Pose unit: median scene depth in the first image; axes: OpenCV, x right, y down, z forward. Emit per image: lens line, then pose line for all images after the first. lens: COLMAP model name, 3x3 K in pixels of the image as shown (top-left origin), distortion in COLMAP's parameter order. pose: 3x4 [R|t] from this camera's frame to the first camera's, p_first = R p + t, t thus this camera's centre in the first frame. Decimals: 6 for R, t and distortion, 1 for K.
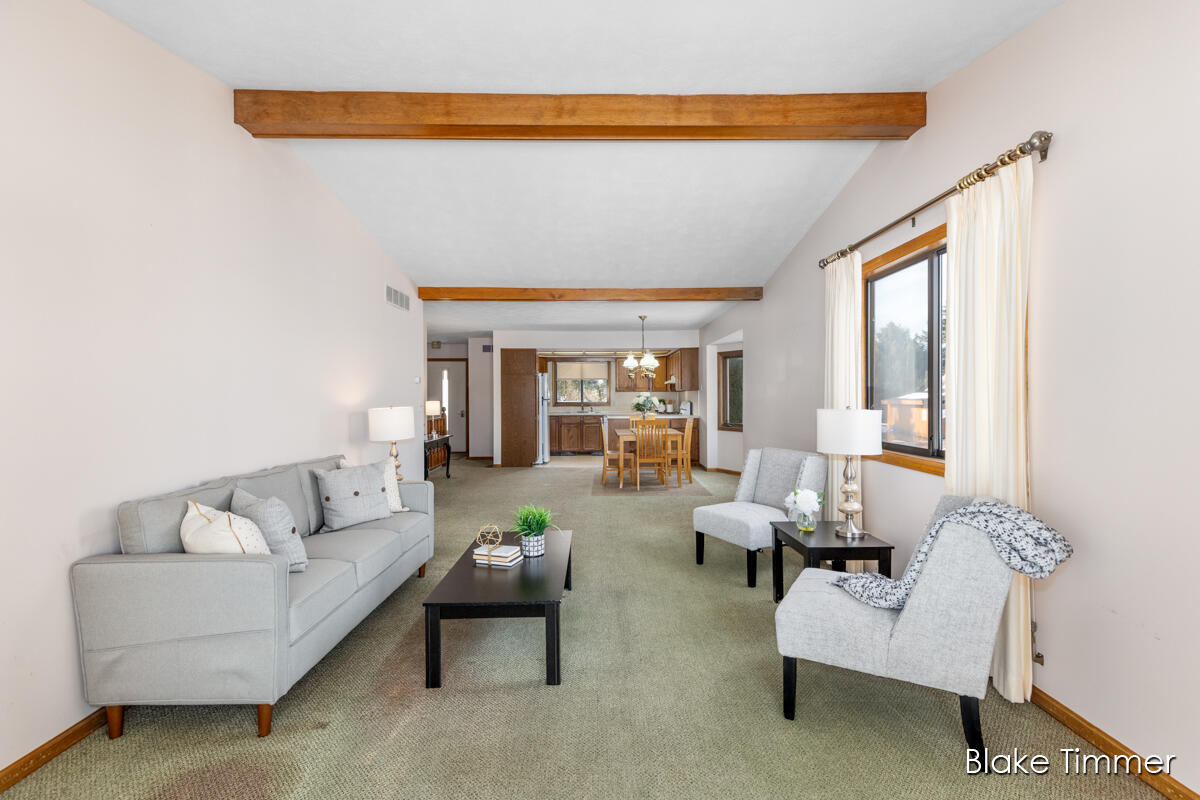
lens RADIAL K [[542.6, 0, 607.5], [0, 542.6, 392.3], [0, 0, 1]] dist [0.001587, -0.000644]
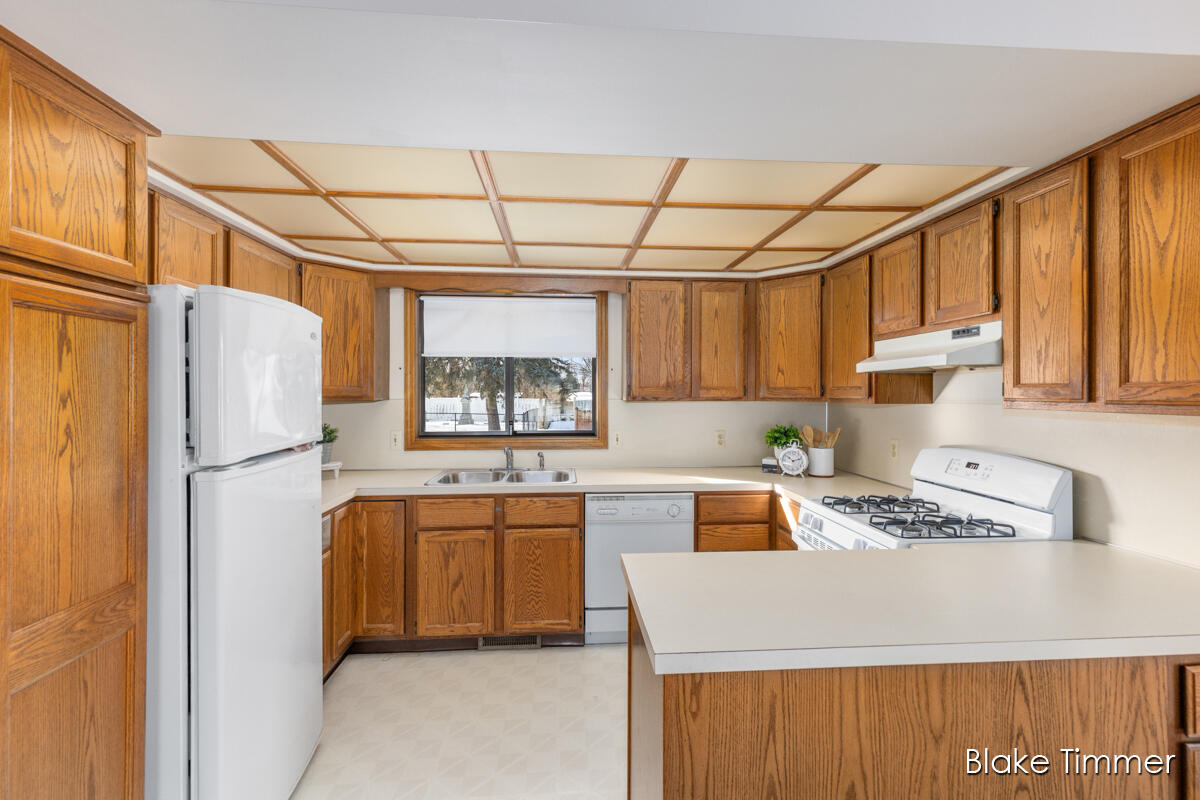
lens RADIAL K [[542.6, 0, 607.5], [0, 542.6, 392.3], [0, 0, 1]] dist [0.001587, -0.000644]
pose [[0.997788, 0.001888, 0.066445, -0.013126], [-0.001825, 0.999998, -0.001006, -0.004703], [-0.066447, 0.000882, 0.997790, 0.720792]]
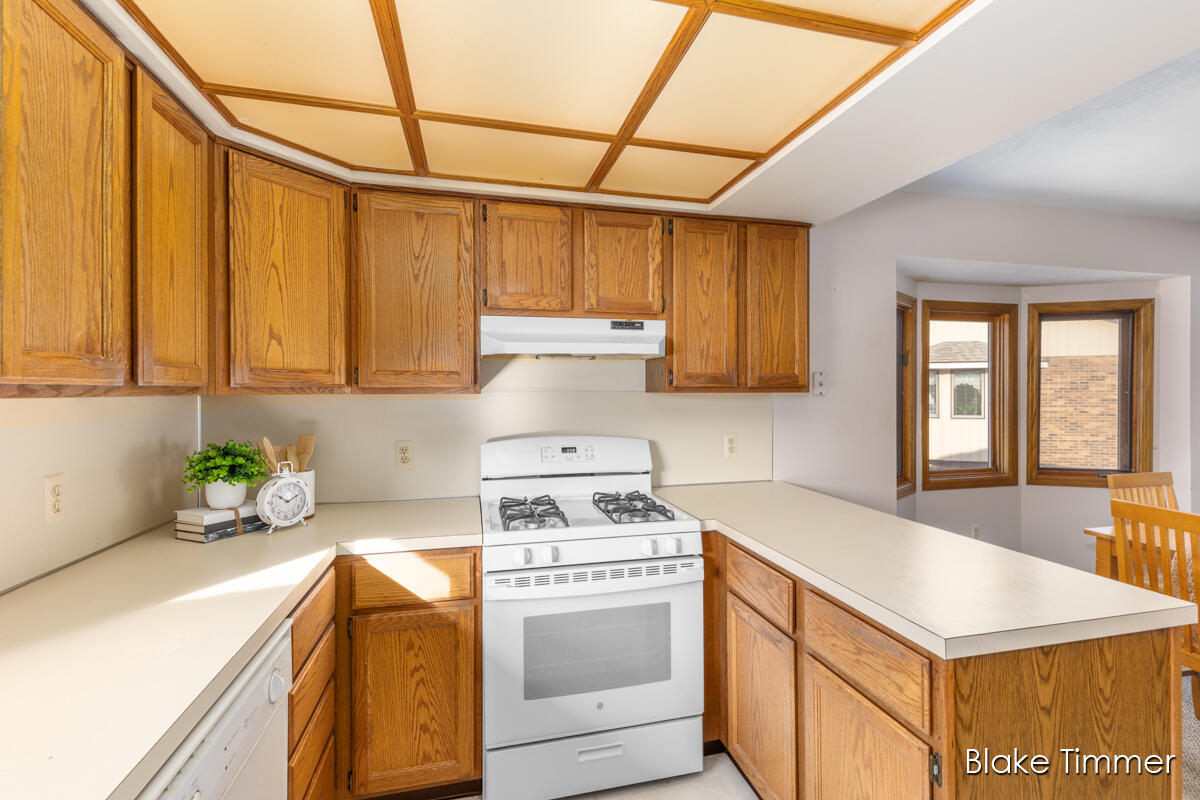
lens RADIAL K [[542.6, 0, 607.5], [0, 542.6, 392.3], [0, 0, 1]] dist [0.001587, -0.000644]
pose [[-0.231491, -0.000764, 0.972837, -0.072609], [0.003755, 0.999992, 0.001679, -0.000848], [-0.972830, 0.004042, -0.231486, 0.943499]]
